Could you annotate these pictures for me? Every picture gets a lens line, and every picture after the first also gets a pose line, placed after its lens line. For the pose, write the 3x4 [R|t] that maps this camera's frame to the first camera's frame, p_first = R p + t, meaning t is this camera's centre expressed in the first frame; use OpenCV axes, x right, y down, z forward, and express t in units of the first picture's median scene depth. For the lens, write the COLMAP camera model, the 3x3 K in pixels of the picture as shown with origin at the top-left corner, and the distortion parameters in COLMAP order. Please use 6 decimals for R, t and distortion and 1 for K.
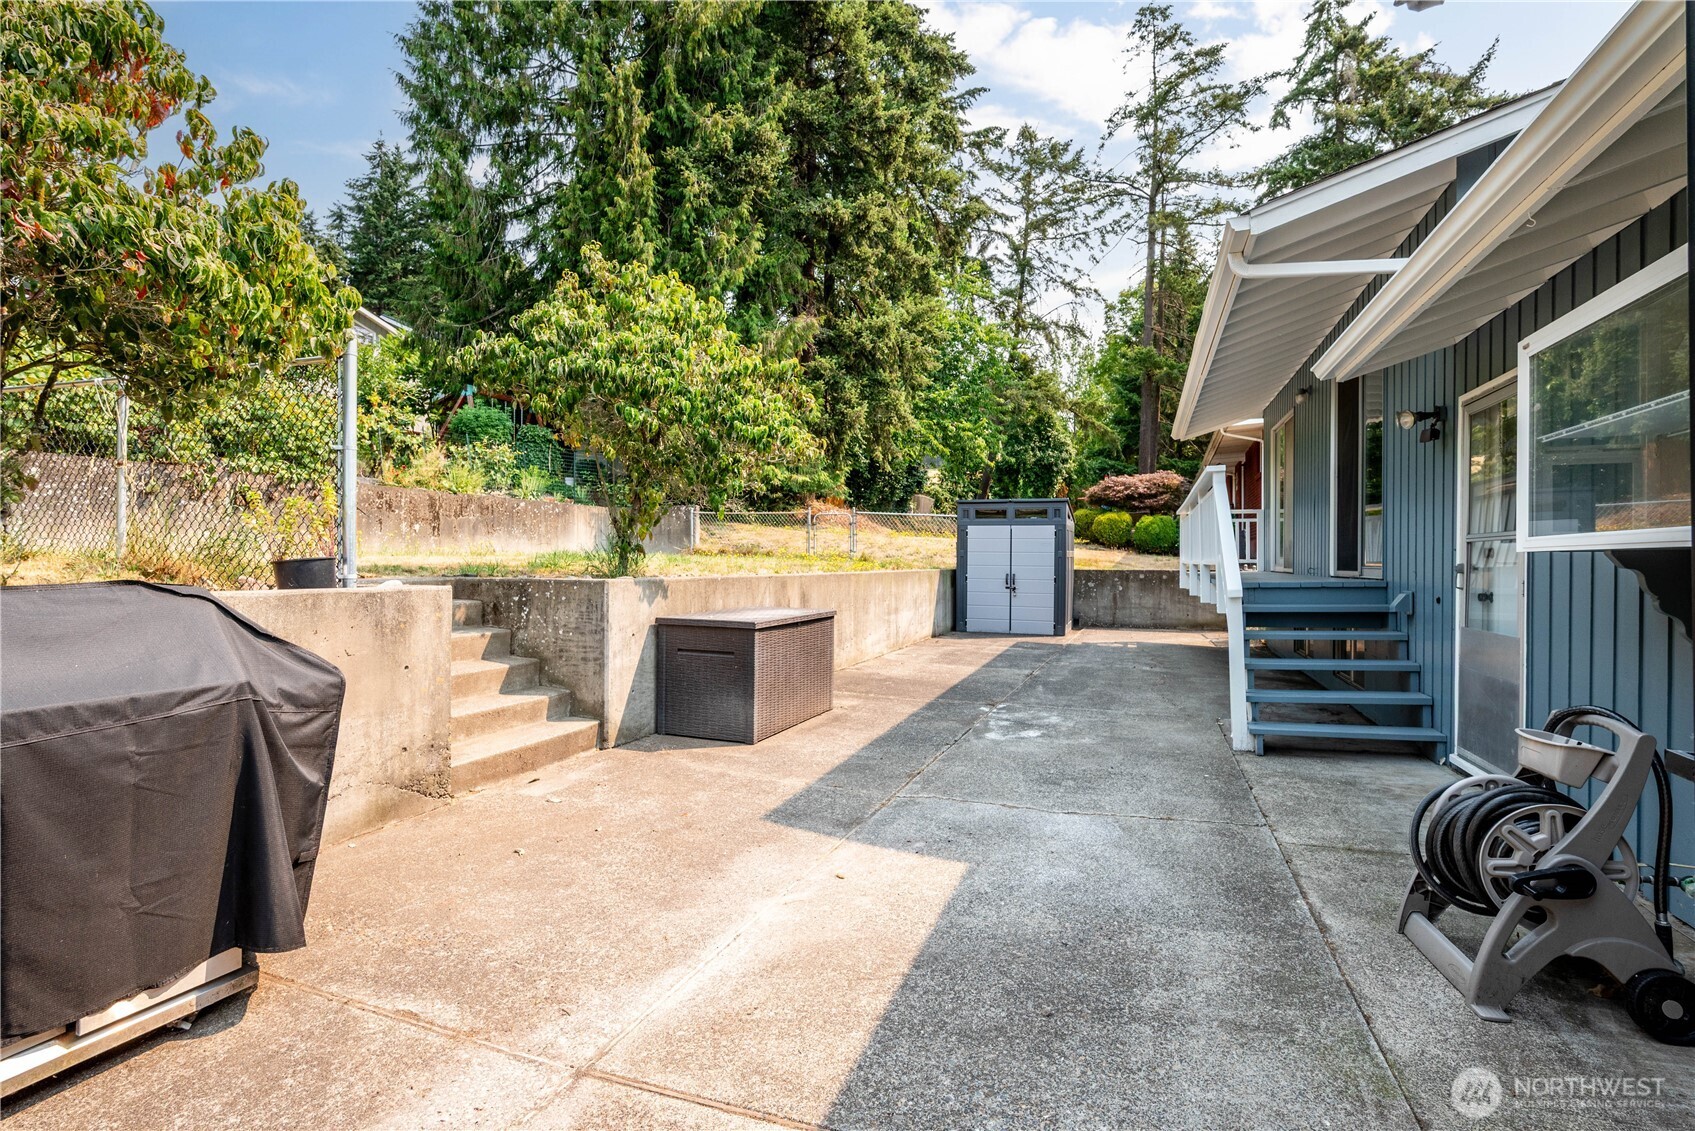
lens RADIAL K [[823.6, 0, 850.6], [0, 823.6, 553.1], [0, 0, 1]] dist [-0.006710, -0.000448]
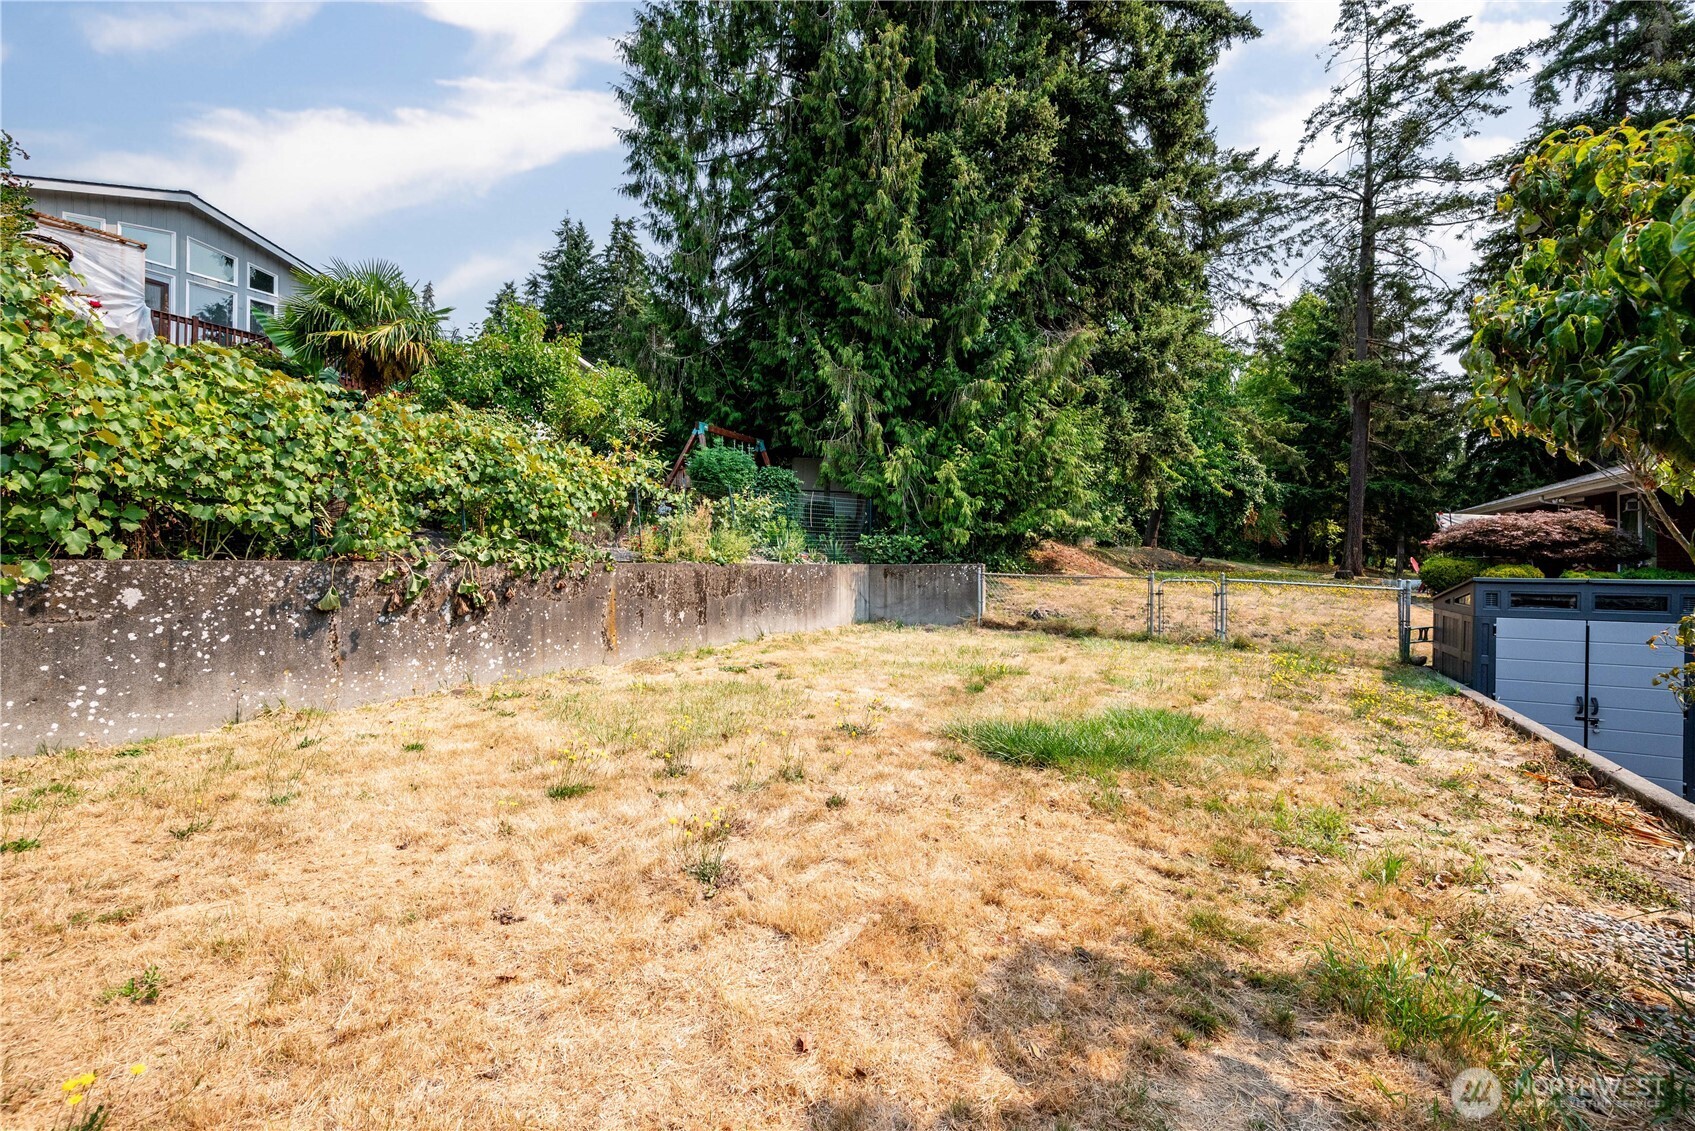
lens RADIAL K [[714.5, 0, 848.5], [0, 714.5, 551.4], [0, 0, 1]] dist [-0.001610, -0.000205]
pose [[0.990628, -0.003719, -0.136535, -0.199516], [0.001925, 0.999910, -0.013270, -0.054999], [0.136572, 0.012883, 0.990546, 0.262574]]
